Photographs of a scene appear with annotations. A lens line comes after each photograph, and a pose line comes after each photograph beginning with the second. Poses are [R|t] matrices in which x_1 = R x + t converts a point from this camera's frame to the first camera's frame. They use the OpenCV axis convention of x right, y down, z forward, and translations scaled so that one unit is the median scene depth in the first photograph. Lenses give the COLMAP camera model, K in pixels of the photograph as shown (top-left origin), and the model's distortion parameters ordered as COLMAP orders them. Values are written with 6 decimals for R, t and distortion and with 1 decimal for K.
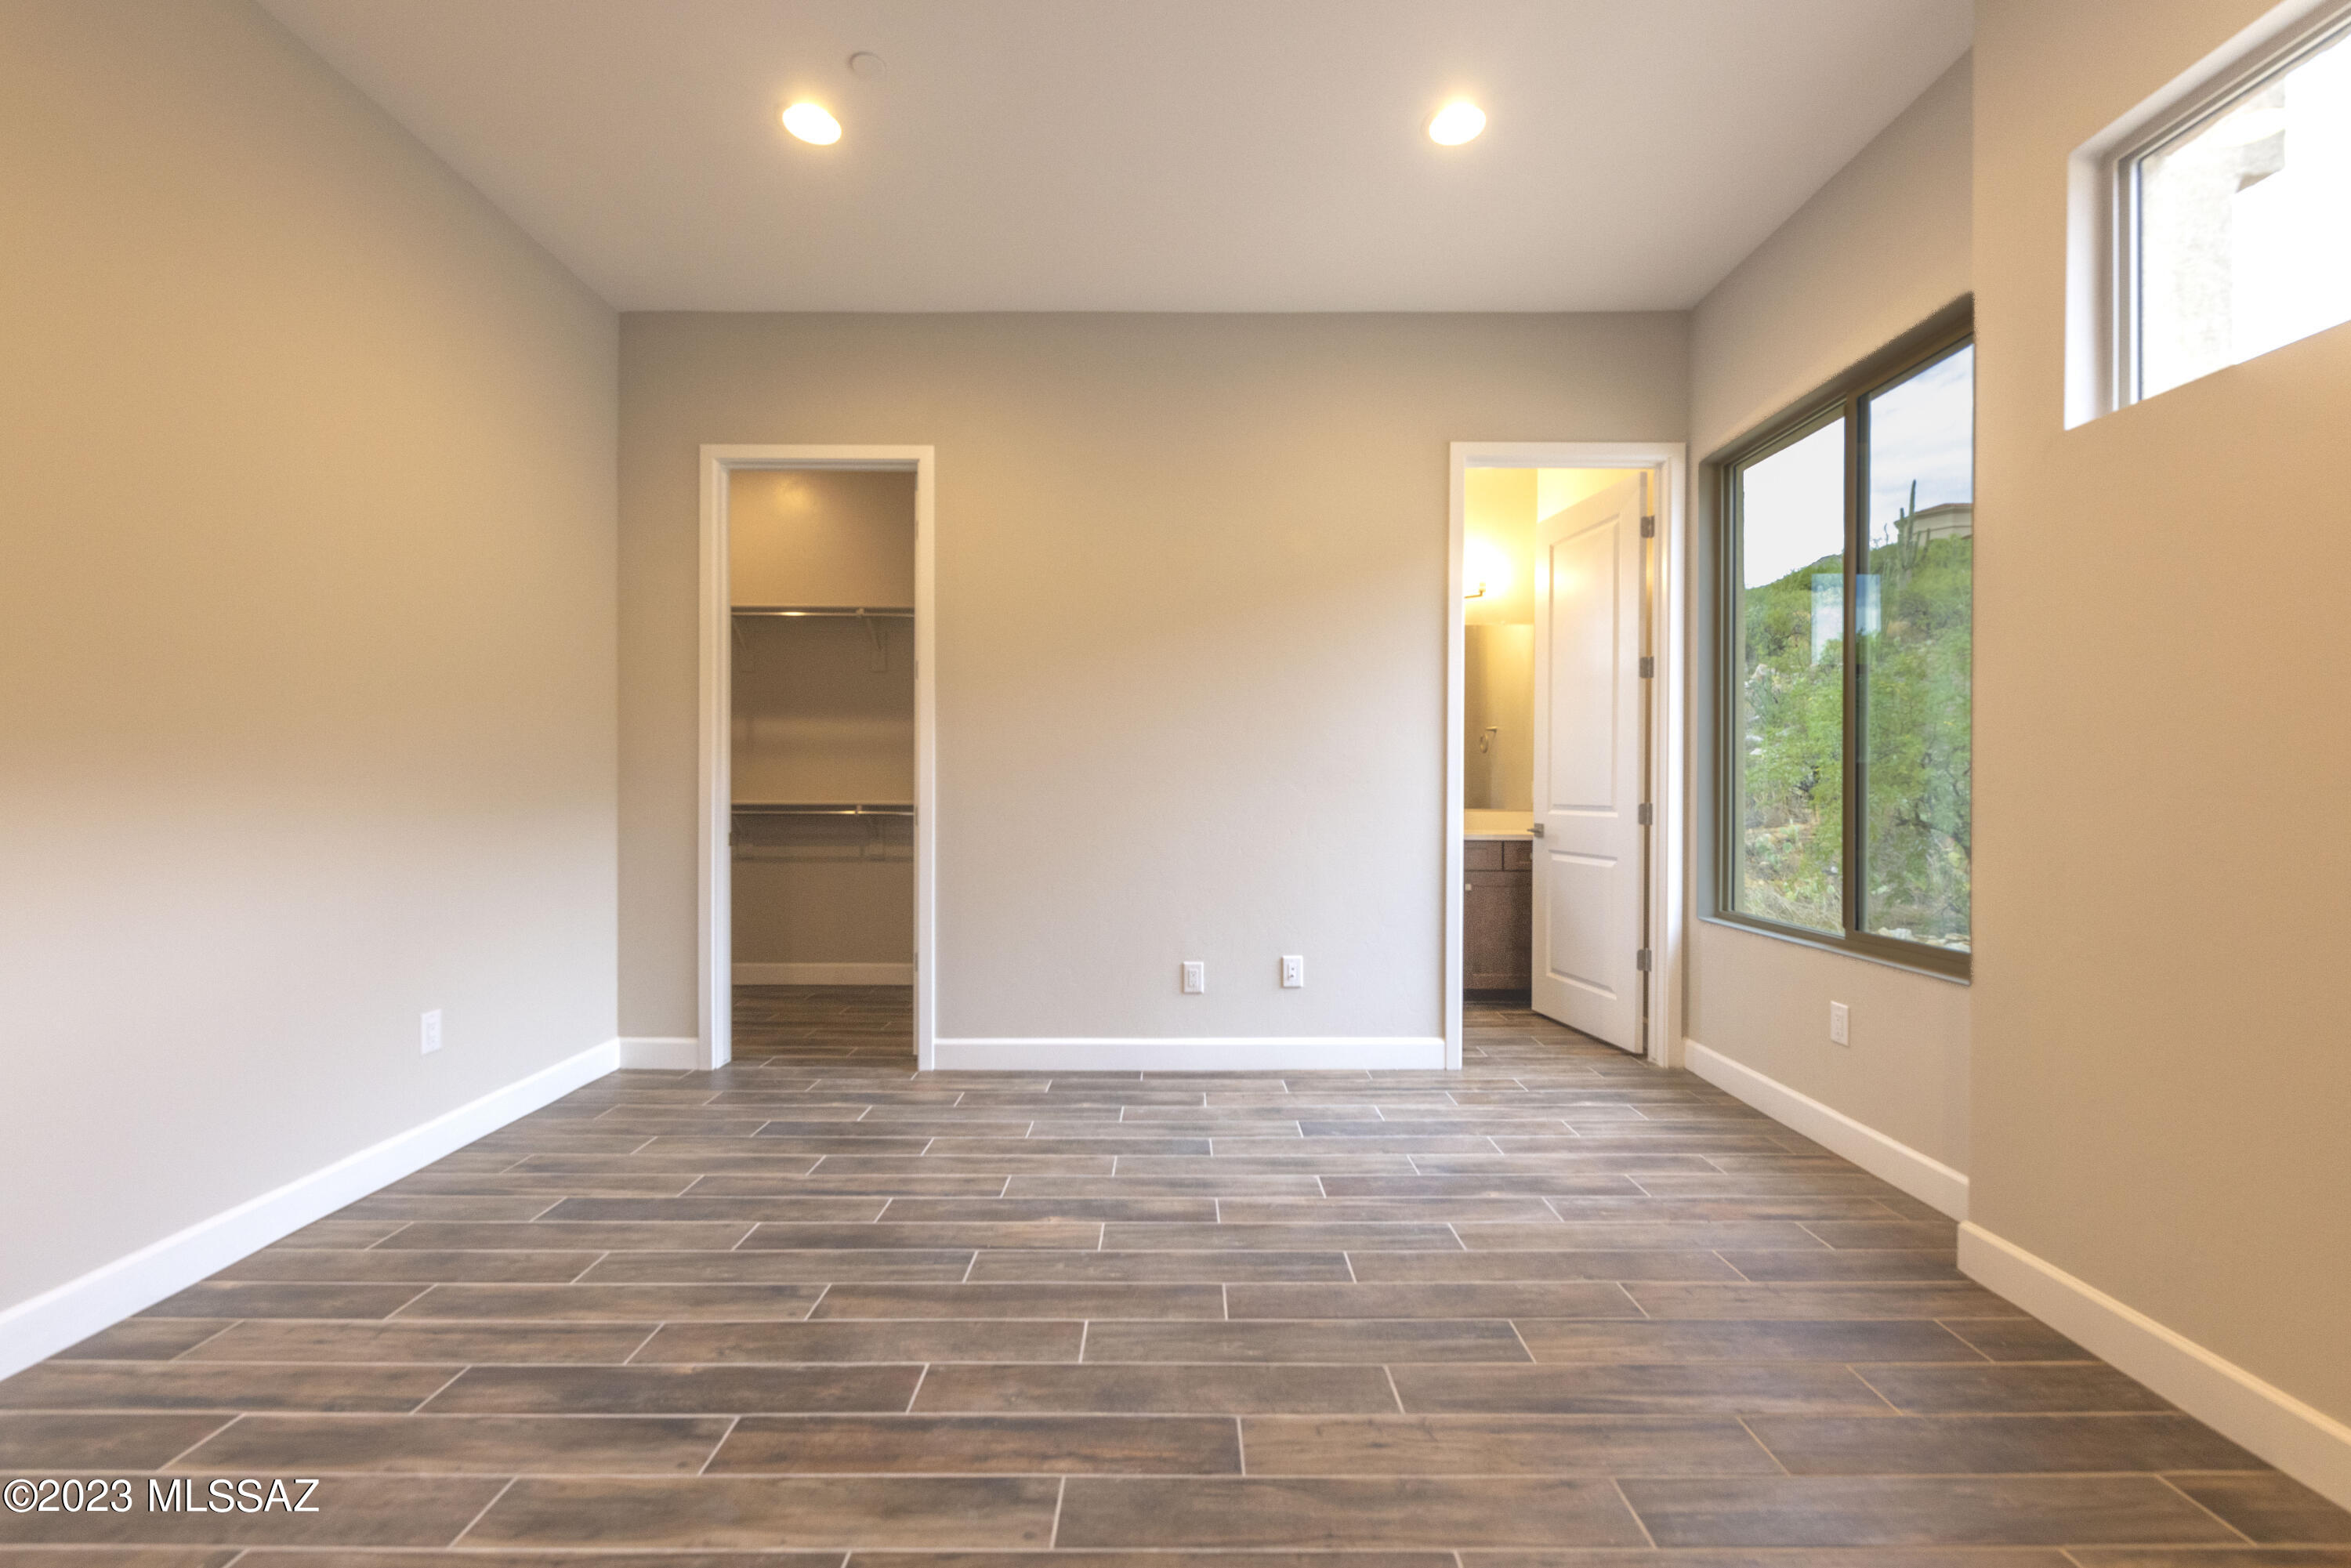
lens RADIAL K [[943.5, 0, 1176.1], [0, 943.5, 785.4], [0, 0, 1]] dist [0.004017, -0.001683]
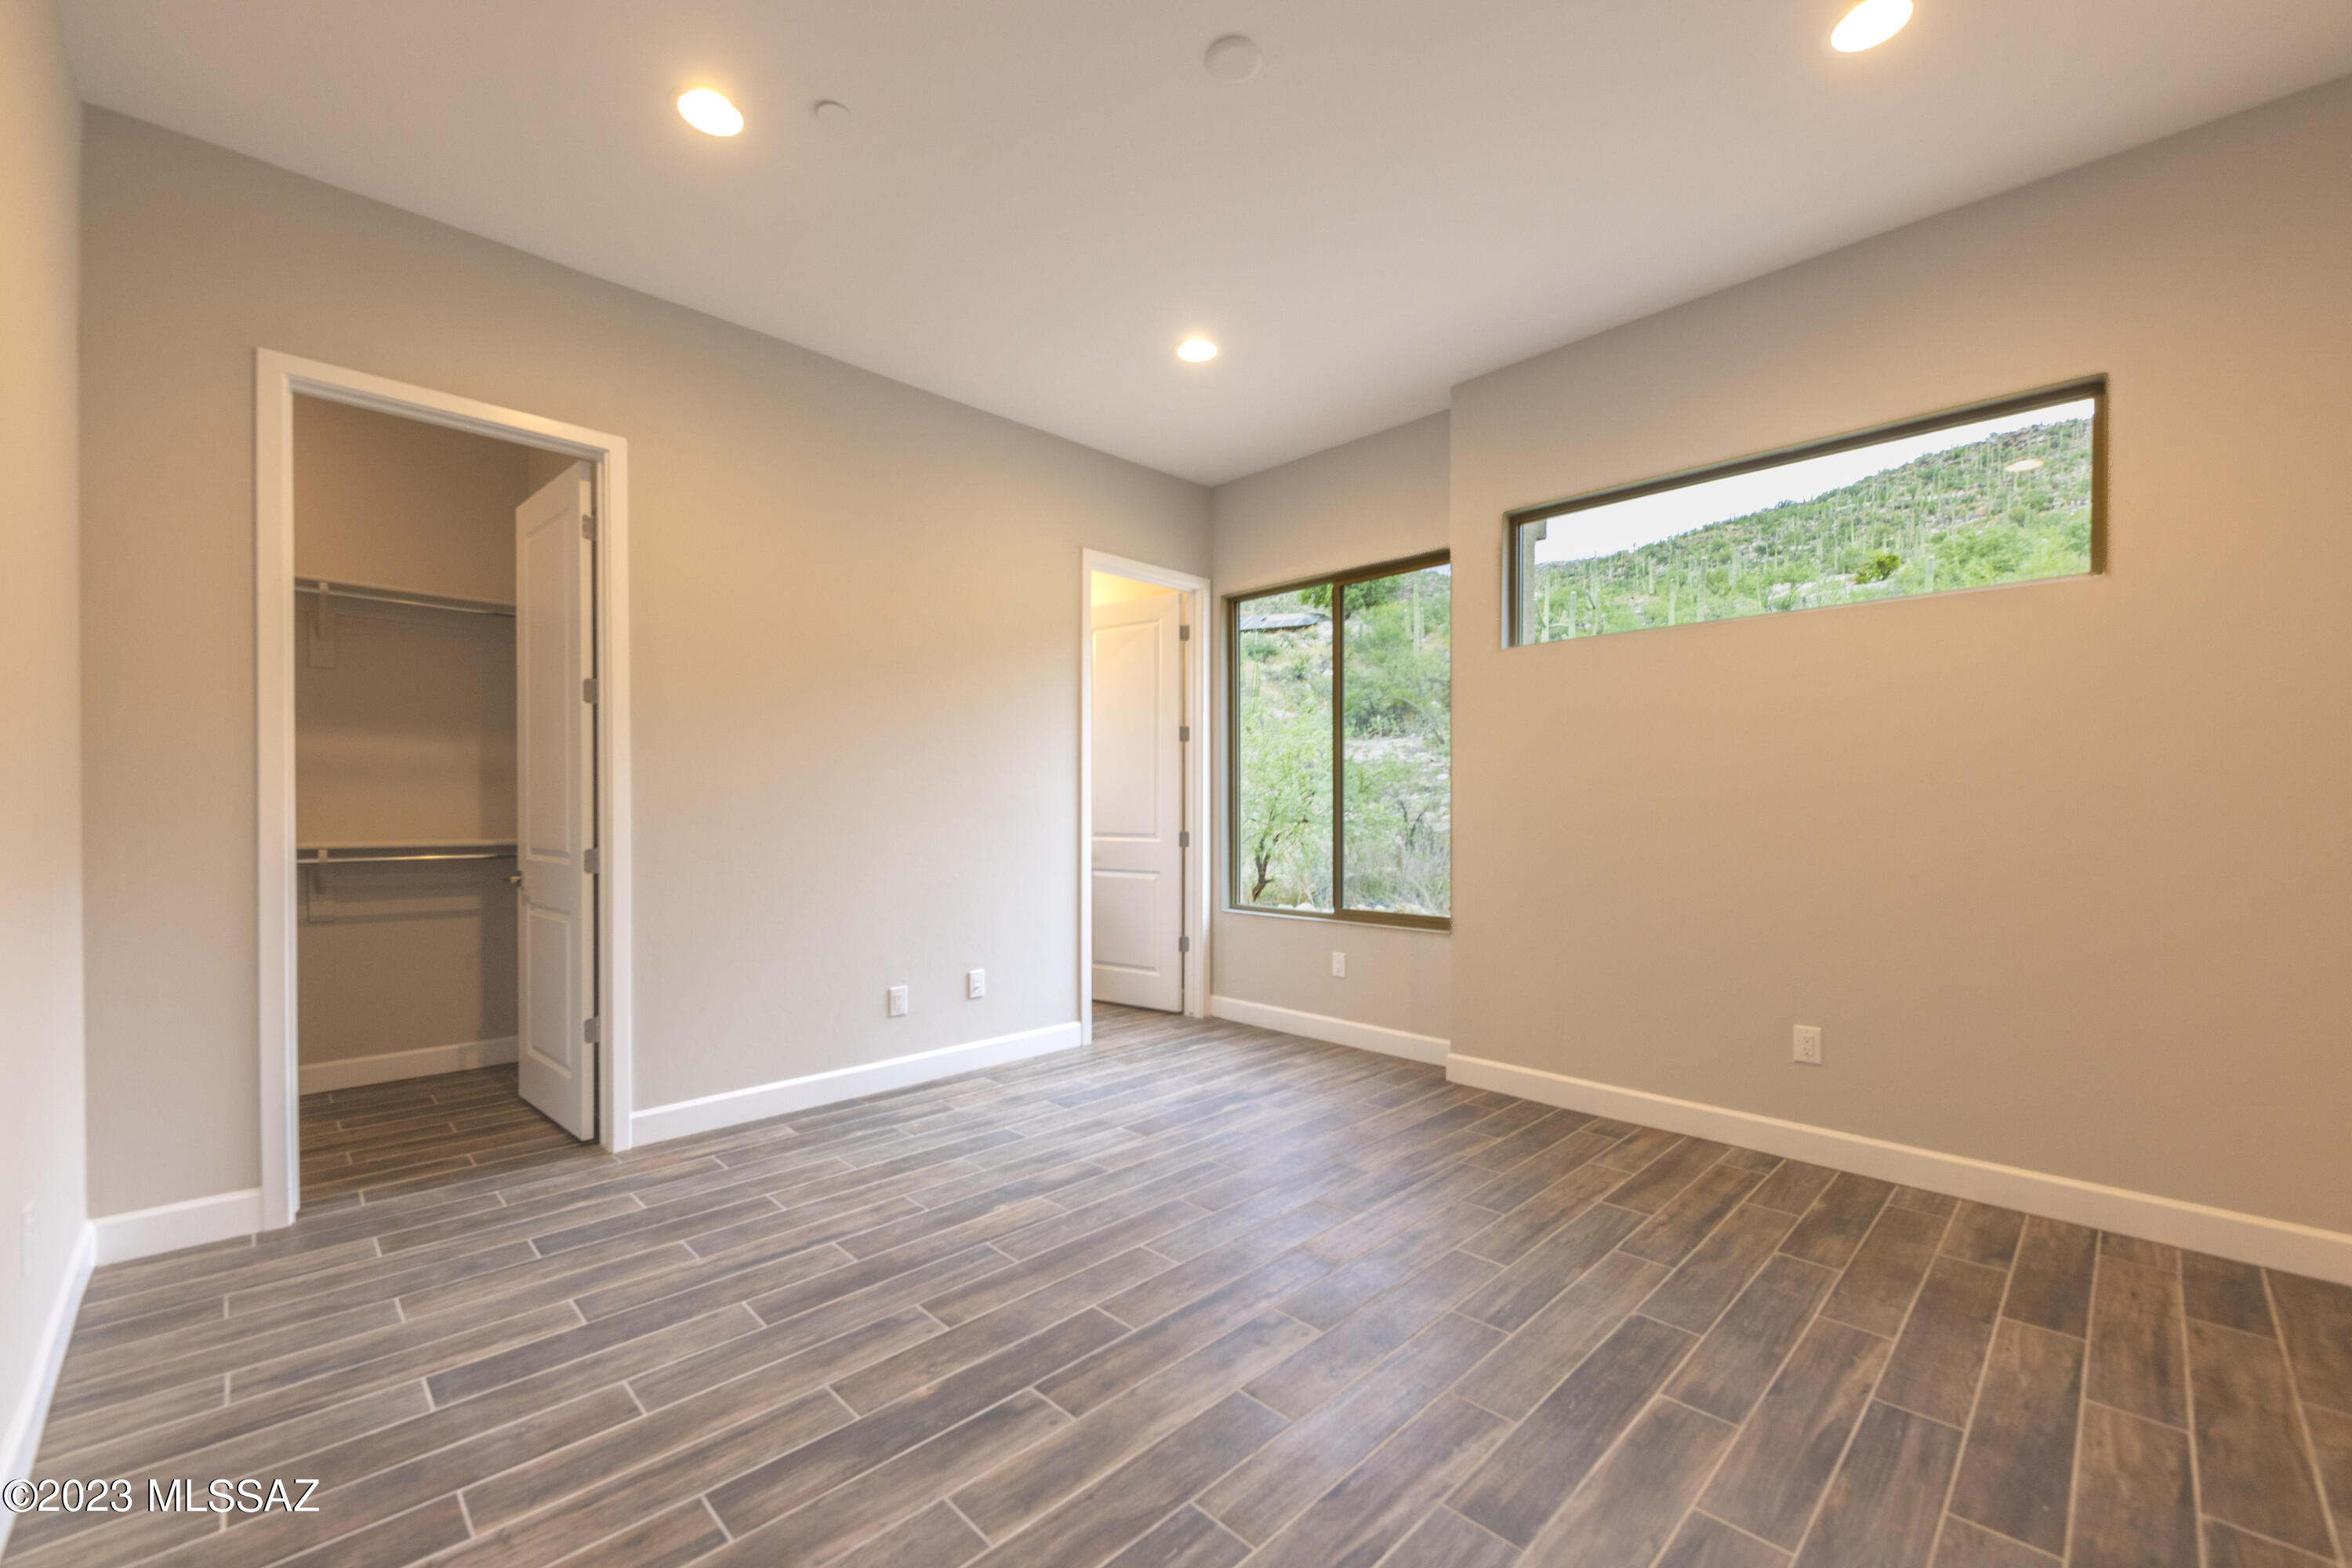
lens RADIAL K [[944.0, 0, 1154.1], [0, 944.0, 793.5], [0, 0, 1]] dist [0.004017, -0.001683]
pose [[0.720331, 0.011169, 0.693540, -0.600385], [-0.003552, 0.999917, -0.012414, -0.022356], [-0.693621, 0.006479, 0.720311, 0.030894]]
